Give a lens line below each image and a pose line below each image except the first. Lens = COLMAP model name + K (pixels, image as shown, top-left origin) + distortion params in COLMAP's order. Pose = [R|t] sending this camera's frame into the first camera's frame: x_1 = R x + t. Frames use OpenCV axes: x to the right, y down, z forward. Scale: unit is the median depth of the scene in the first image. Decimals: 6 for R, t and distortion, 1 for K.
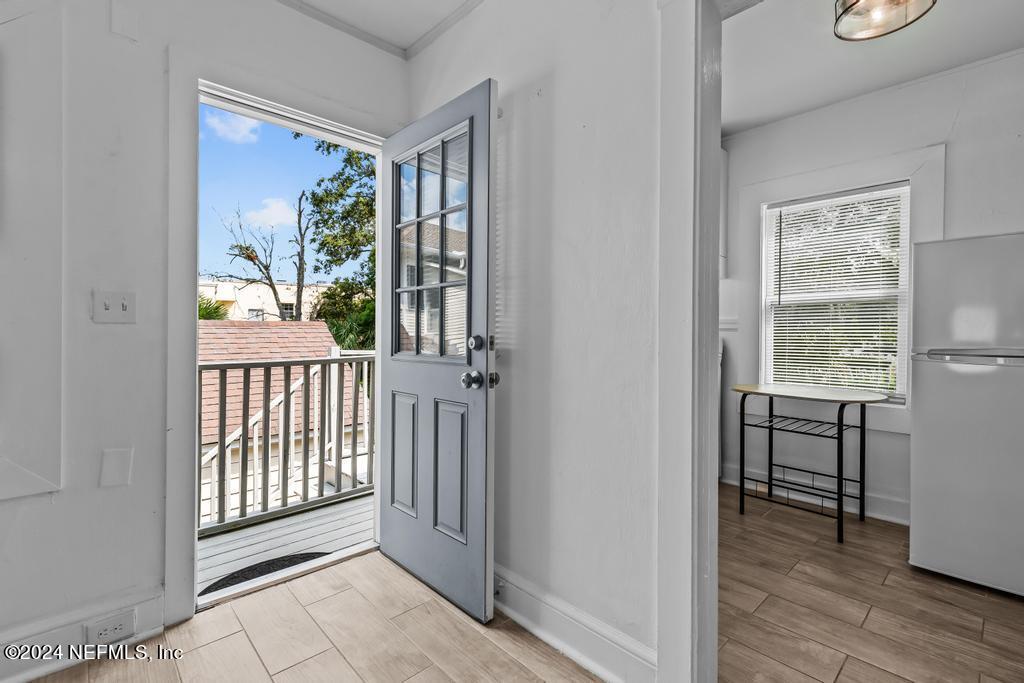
lens RADIAL K [[468.1, 0, 513.6], [0, 468.1, 340.8], [0, 0, 1]] dist [0.005777, -0.002125]
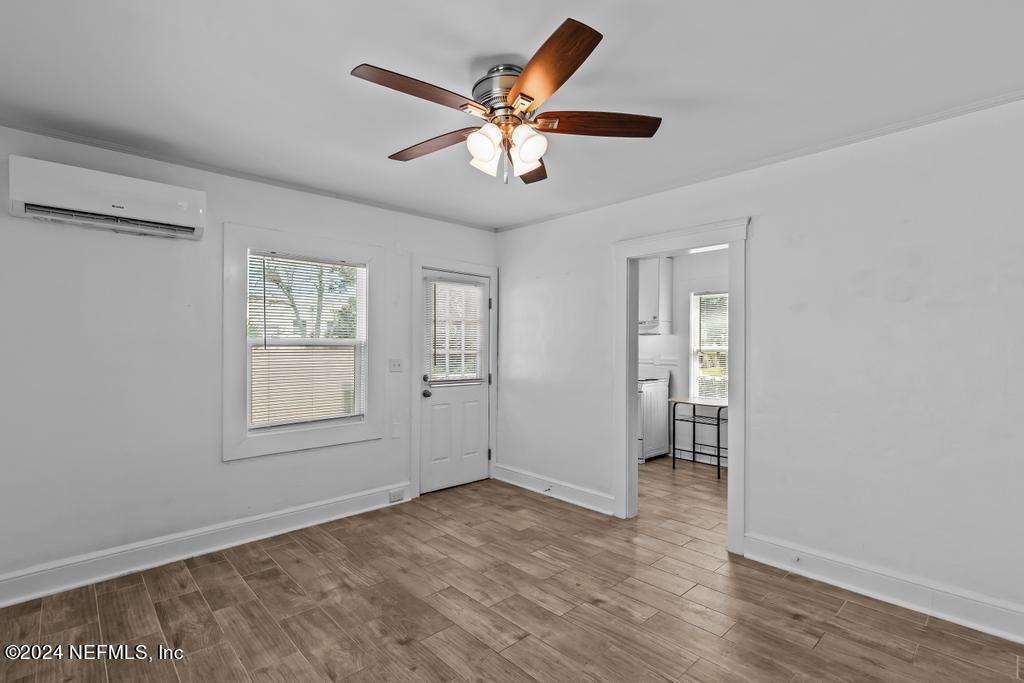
lens RADIAL K [[468.1, 0, 507.9], [0, 468.1, 354.6], [0, 0, 1]] dist [0.005777, -0.002125]
pose [[0.999827, -0.001654, -0.018533, -0.114024], [0.001620, 0.999997, -0.001836, -0.066154], [0.018536, 0.001805, 0.999827, -0.769652]]
